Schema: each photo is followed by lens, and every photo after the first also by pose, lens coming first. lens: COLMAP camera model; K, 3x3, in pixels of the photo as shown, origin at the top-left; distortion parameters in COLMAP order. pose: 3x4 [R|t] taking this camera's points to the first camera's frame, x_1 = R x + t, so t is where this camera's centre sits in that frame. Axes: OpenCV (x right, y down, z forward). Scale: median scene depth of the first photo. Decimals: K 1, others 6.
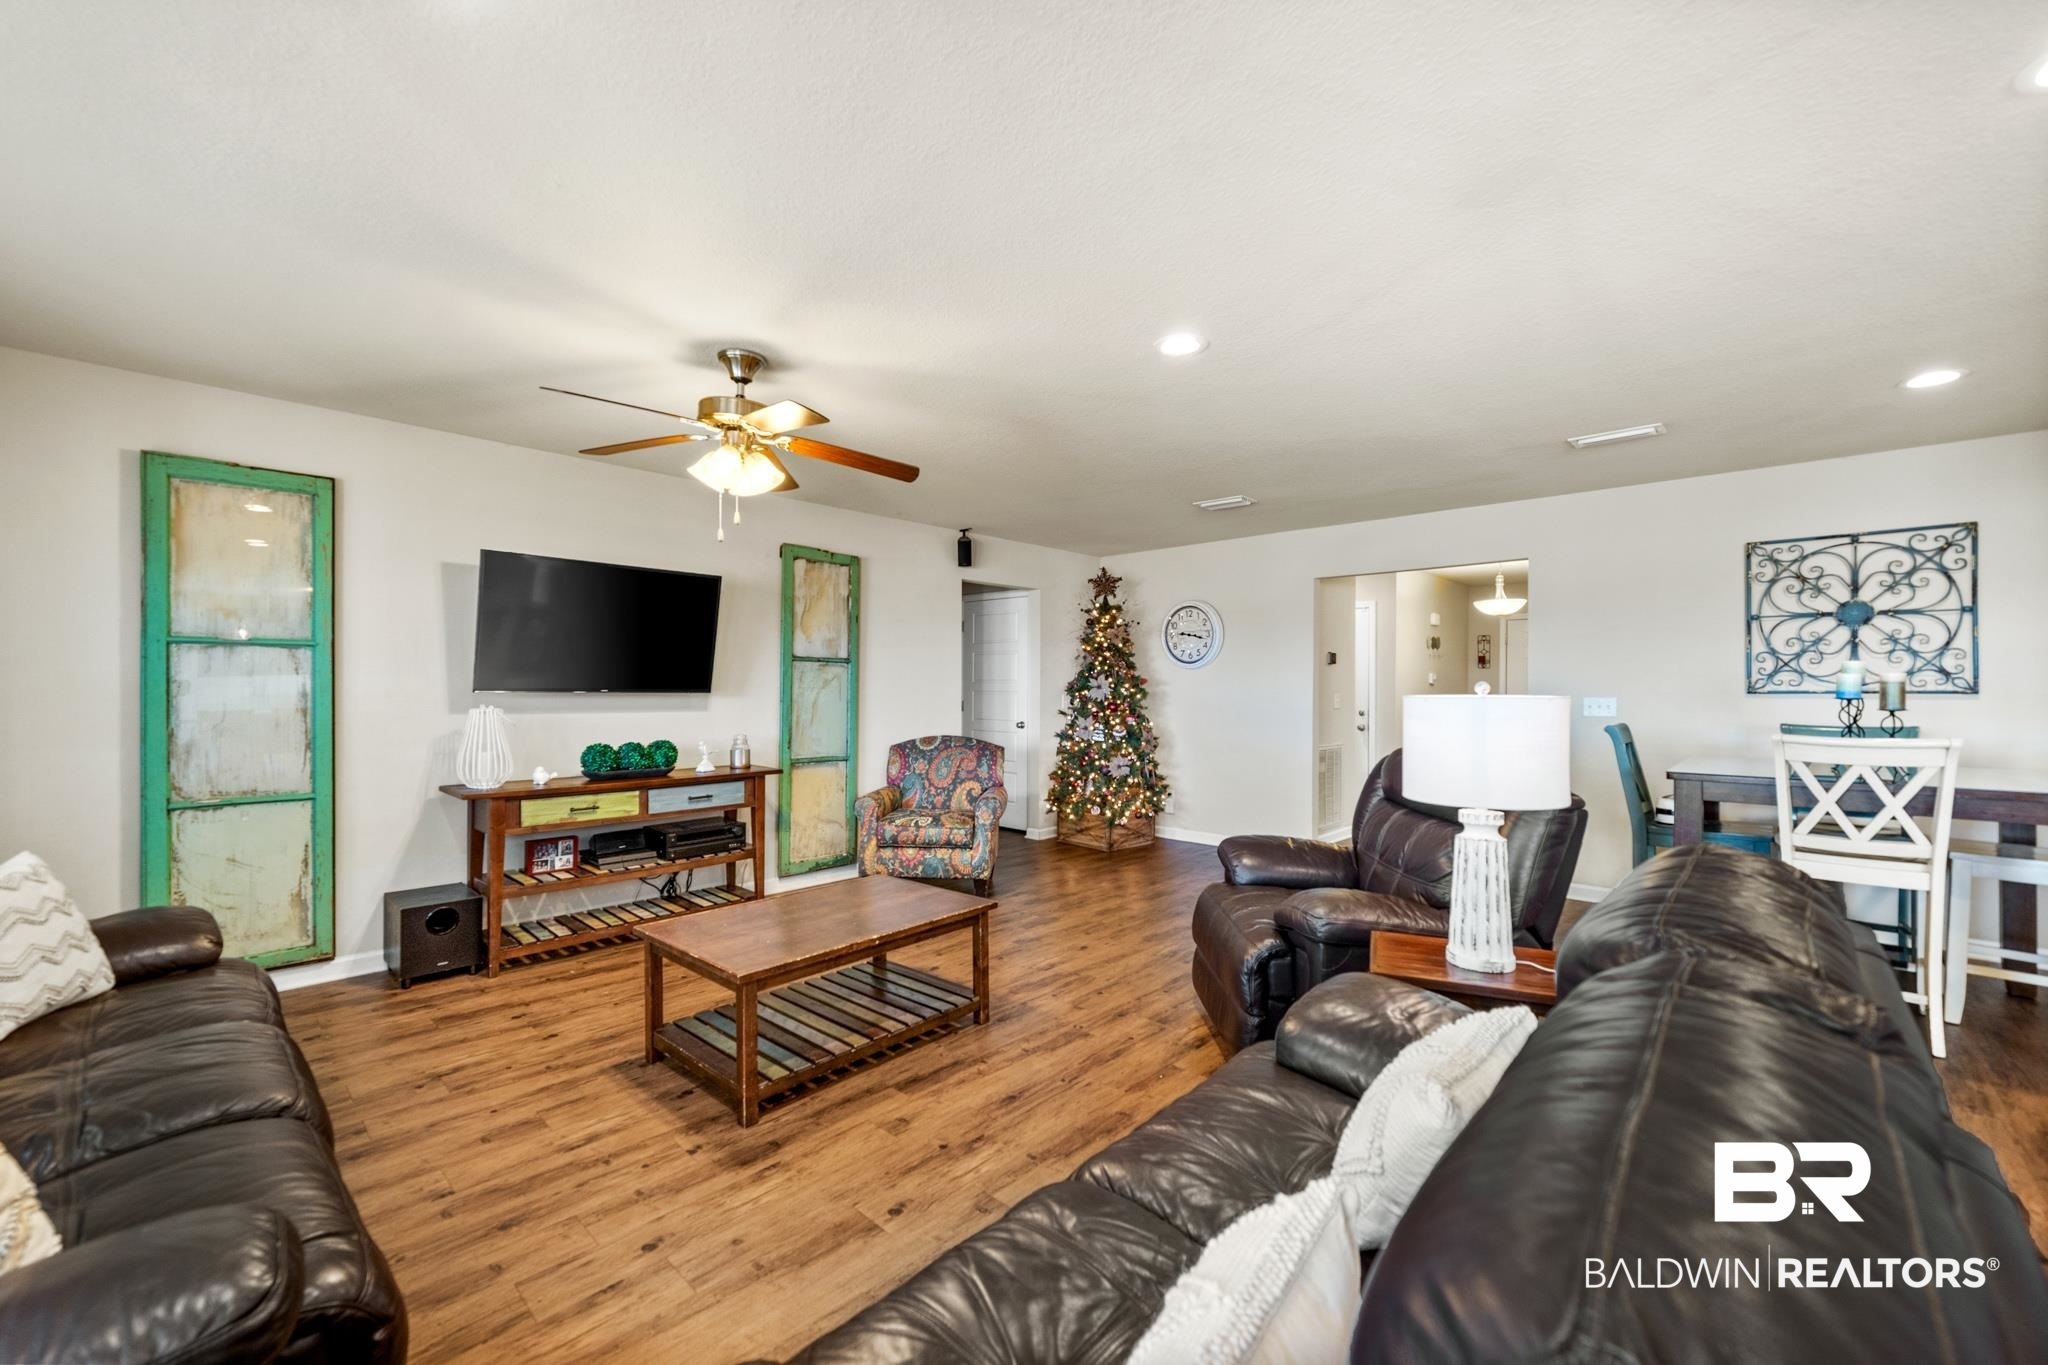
lens RADIAL K [[820.9, 0, 1027.1], [0, 820.9, 692.4], [0, 0, 1]] dist [-0.003165, 0.000480]
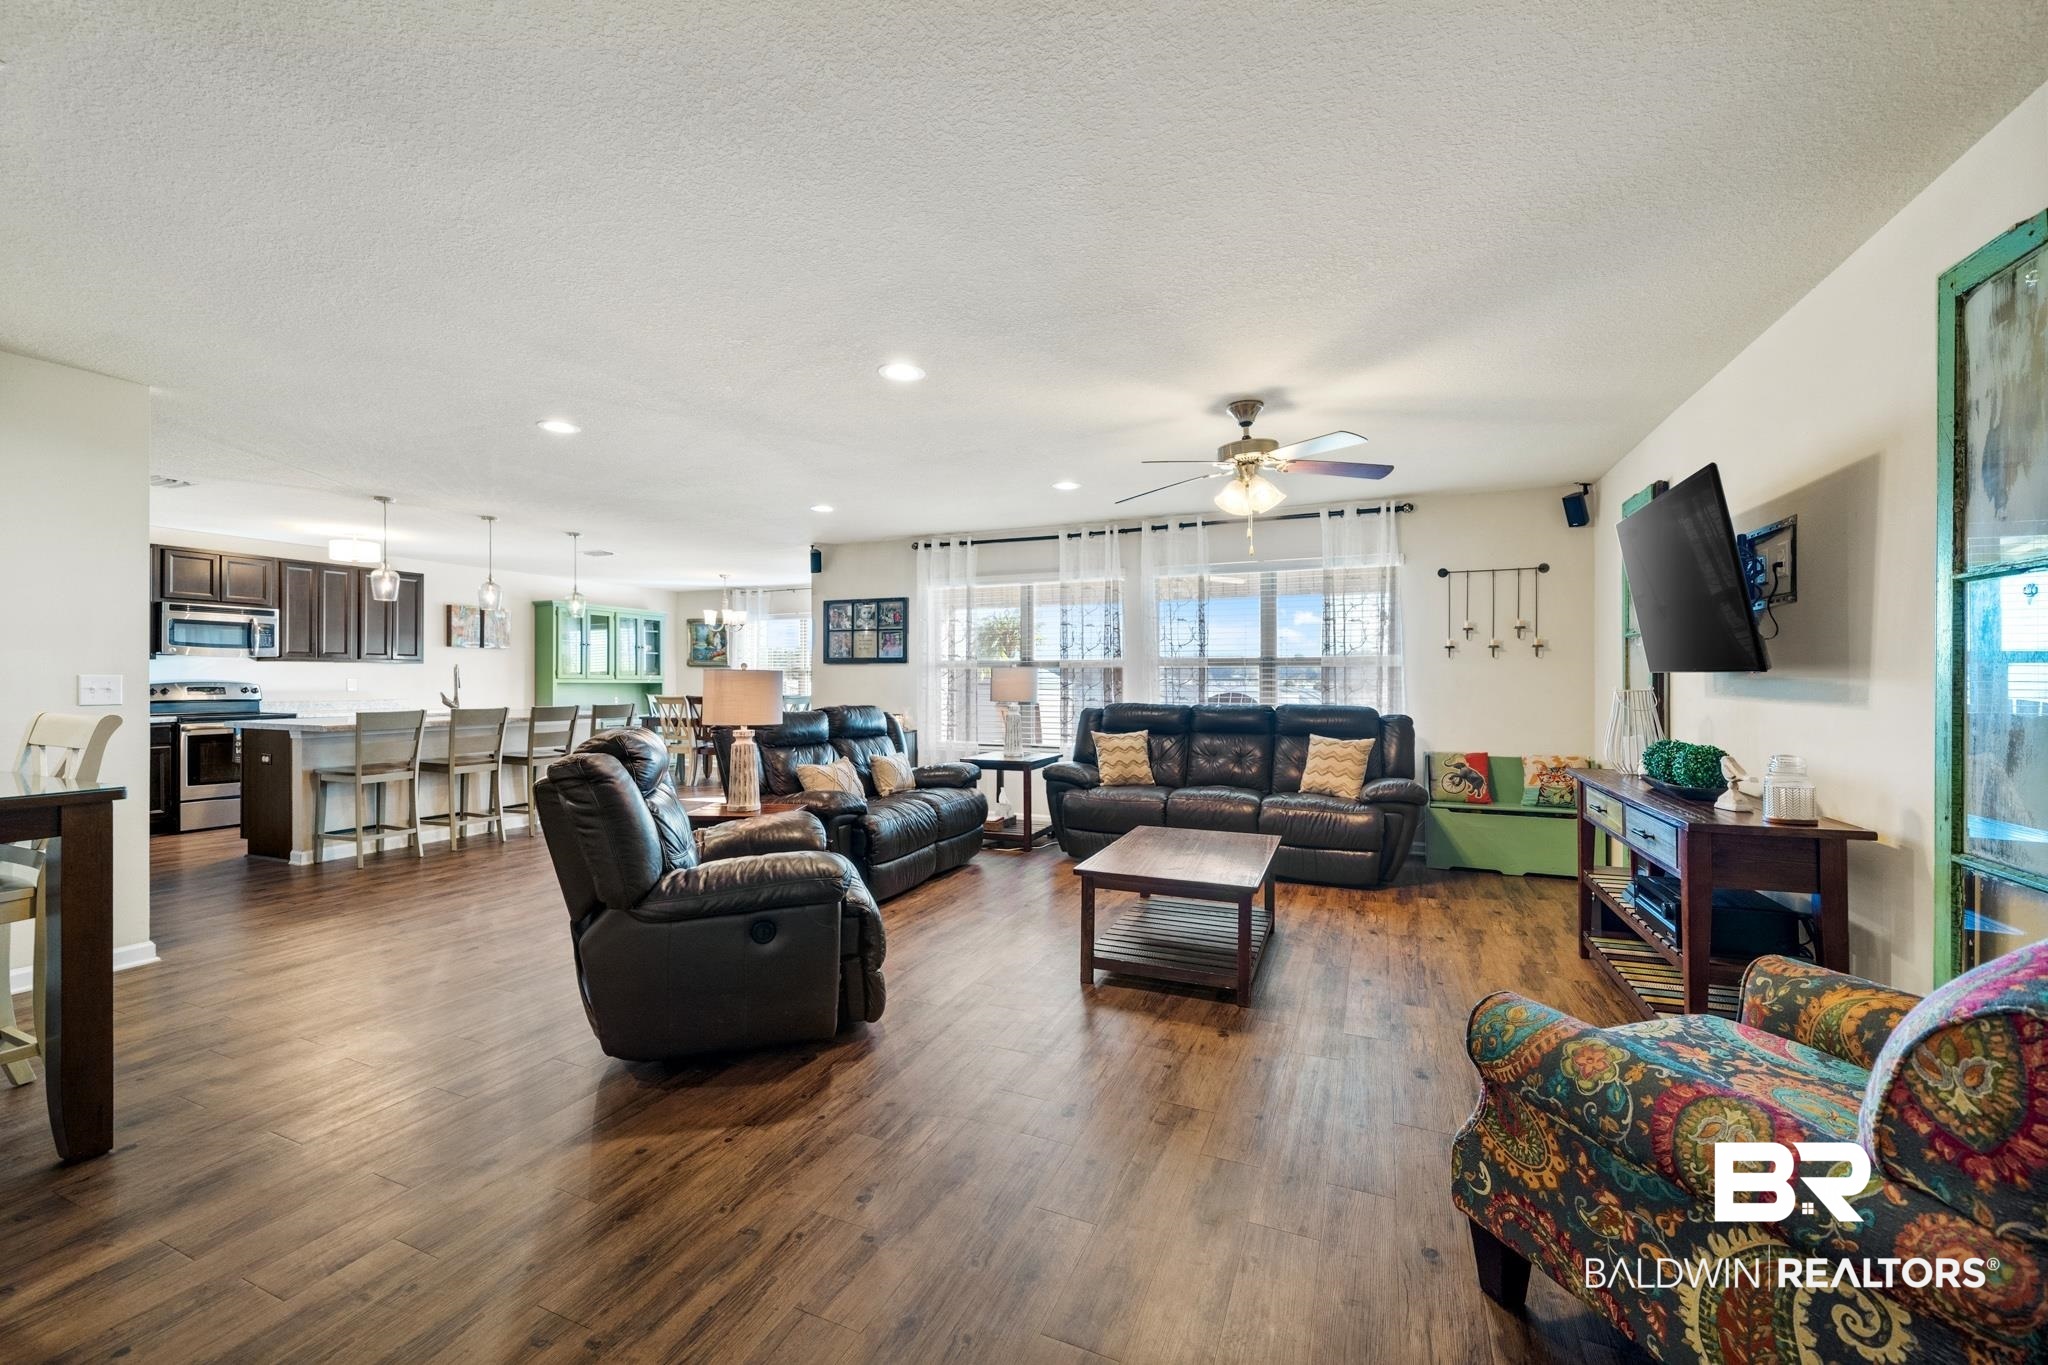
lens RADIAL K [[820.9, 0, 1024.4], [0, 820.9, 676.0], [0, 0, 1]] dist [-0.003165, 0.000480]
pose [[-0.944033, -0.005104, -0.329812, 0.321795], [-0.006255, 0.999977, 0.002430, 0.006155], [0.329792, 0.004357, -0.944044, 1.713120]]
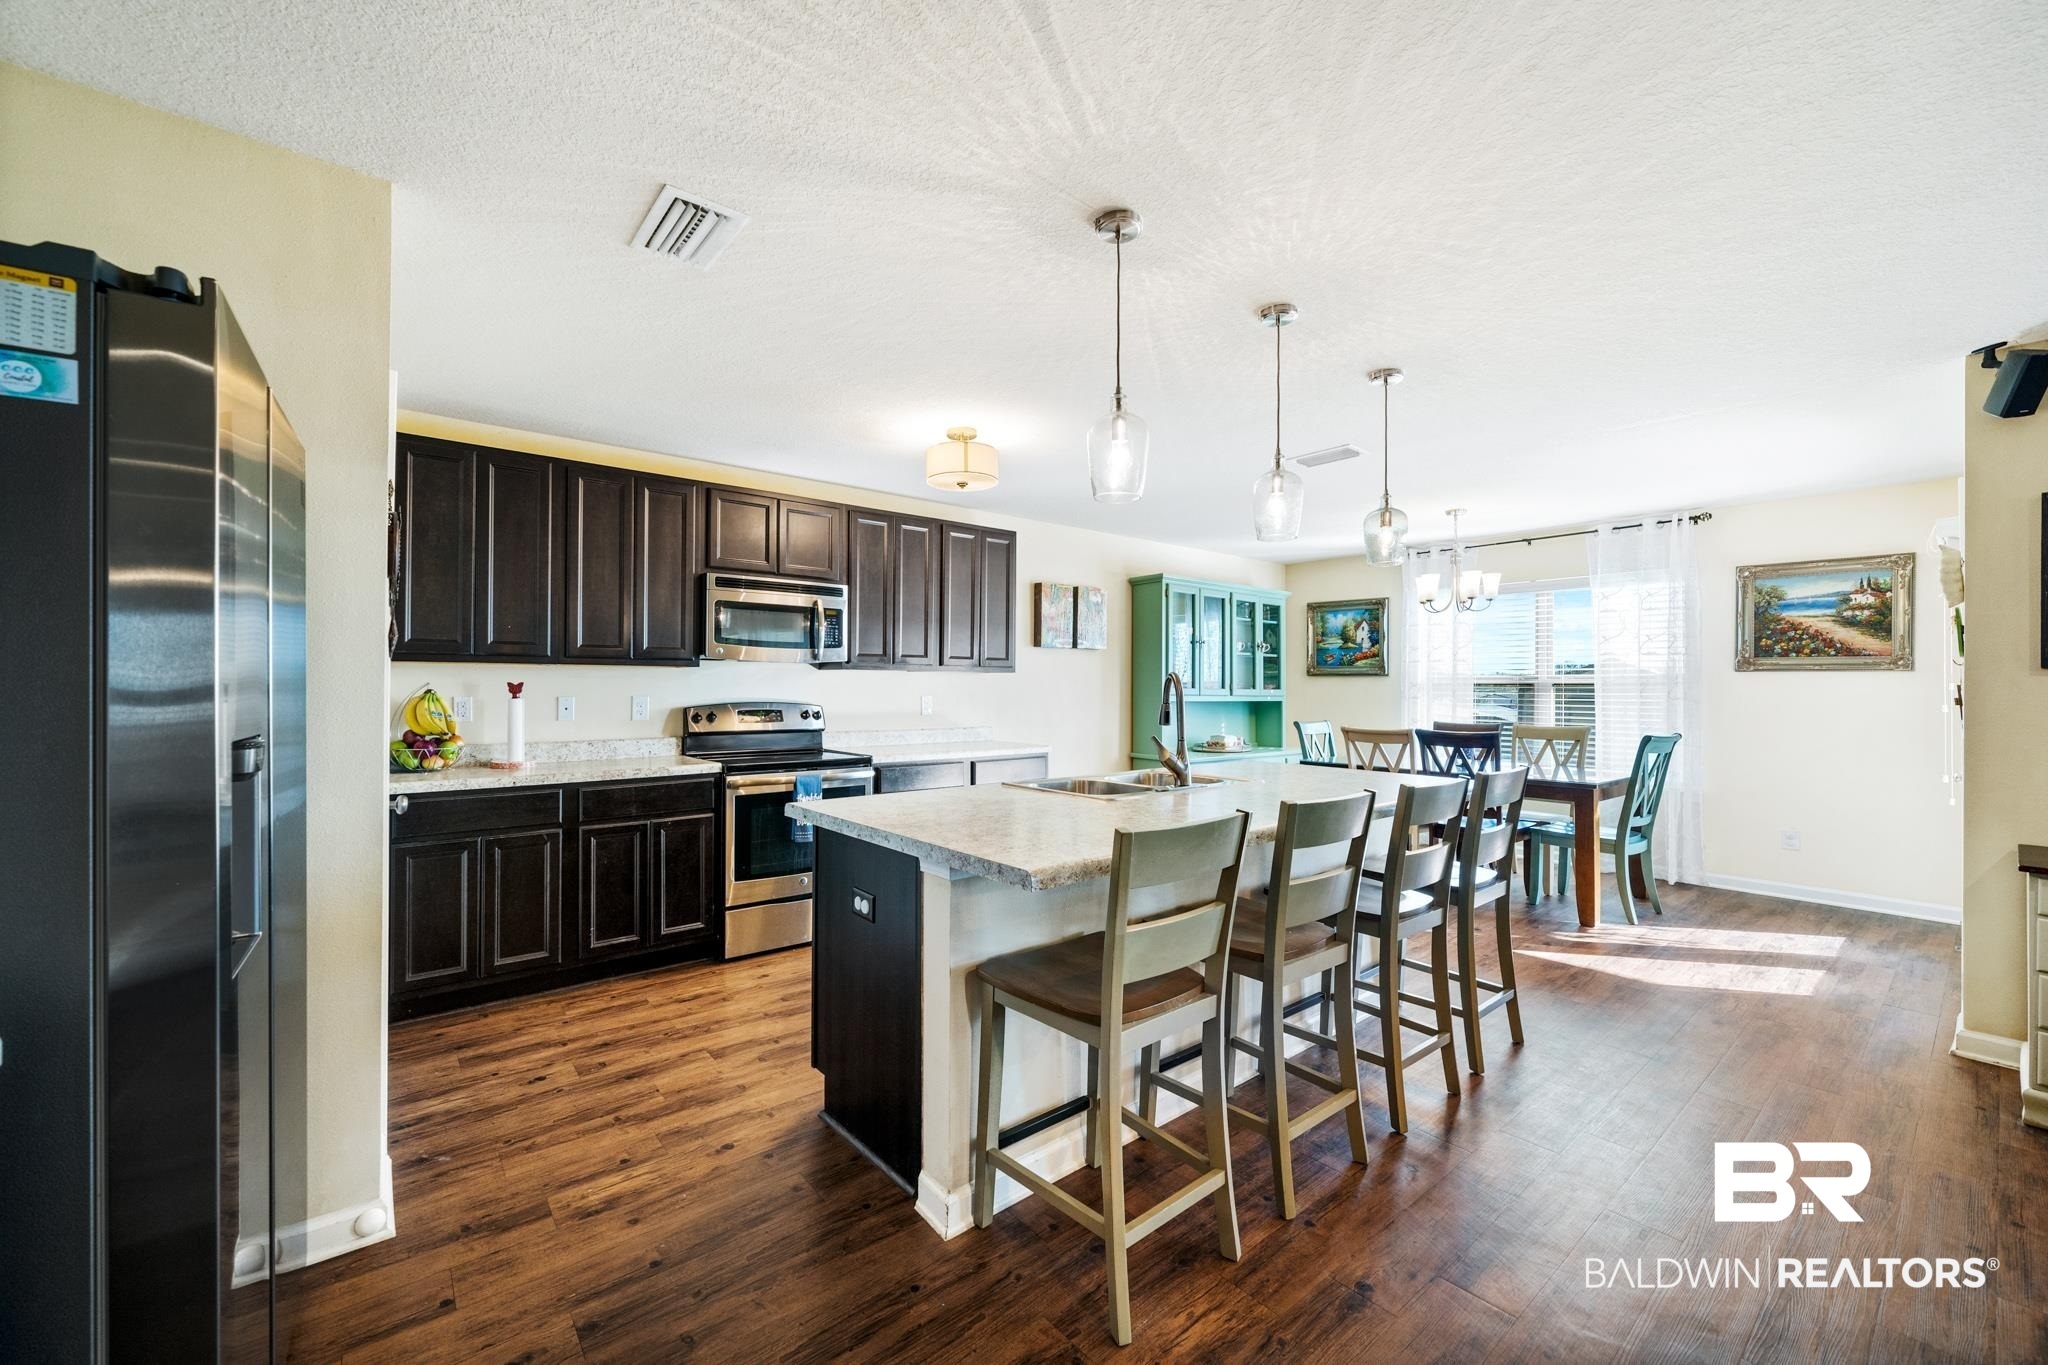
lens RADIAL K [[797.7, 0, 1032.8], [0, 797.7, 686.3], [0, 0, 1]] dist [-0.001303, 0.000697]
pose [[-0.992041, -0.008706, 0.125613, 0.941448], [-0.007505, 0.999922, 0.010027, -0.001645], [-0.125691, 0.009004, -0.992029, 0.409040]]
